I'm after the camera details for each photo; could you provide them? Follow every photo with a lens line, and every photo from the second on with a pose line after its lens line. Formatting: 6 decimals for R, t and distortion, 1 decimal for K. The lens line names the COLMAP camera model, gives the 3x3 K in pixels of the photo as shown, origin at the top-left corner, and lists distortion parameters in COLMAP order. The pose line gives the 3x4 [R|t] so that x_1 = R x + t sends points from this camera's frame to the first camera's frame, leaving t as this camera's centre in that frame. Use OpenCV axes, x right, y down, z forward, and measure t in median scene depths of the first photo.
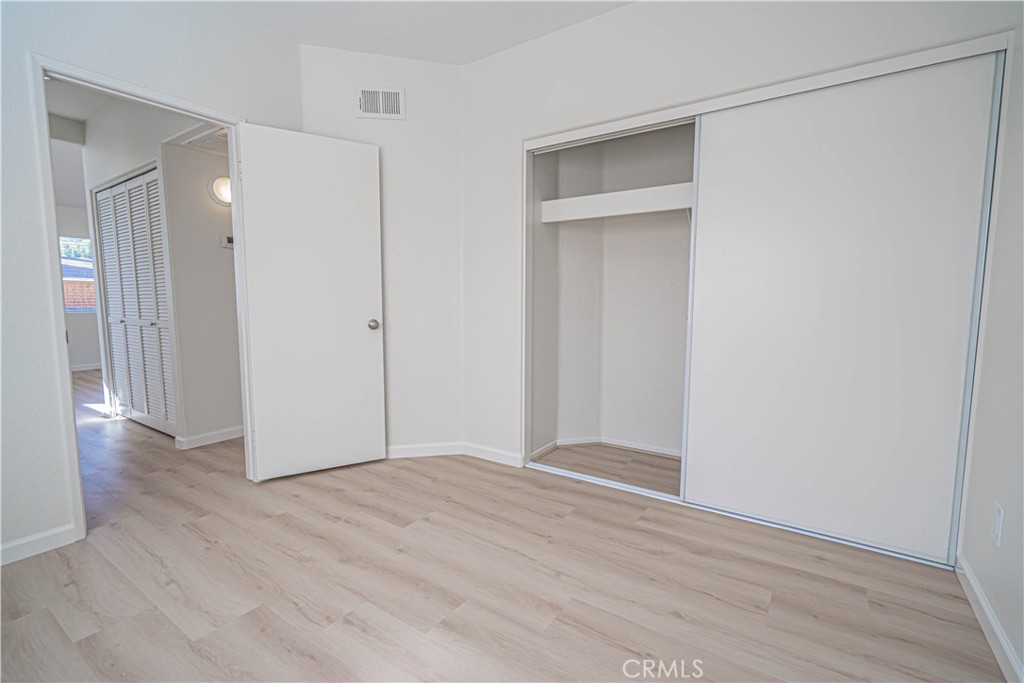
lens RADIAL K [[461.7, 0, 515.6], [0, 461.7, 341.7], [0, 0, 1]] dist [-0.001431, 0.000906]
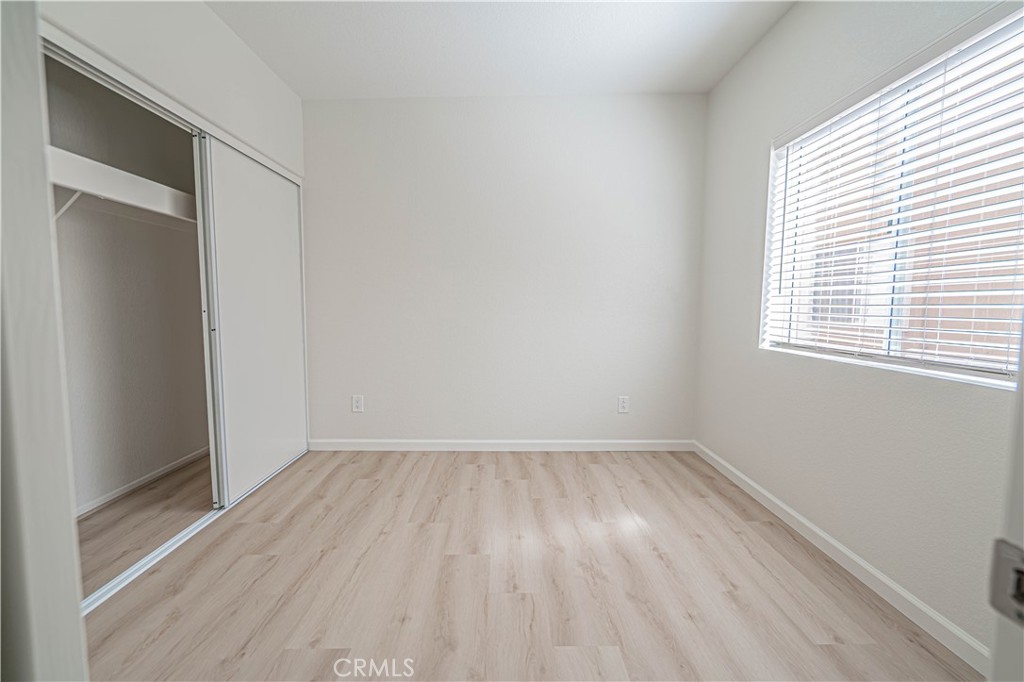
lens RADIAL K [[461.7, 0, 515.6], [0, 461.7, 341.2], [0, 0, 1]] dist [-0.001431, 0.000906]
pose [[-0.574548, -0.066661, 0.815752, -1.172752], [0.071035, 0.988856, 0.130837, -0.153741], [-0.815383, 0.133120, -0.563410, 1.444256]]
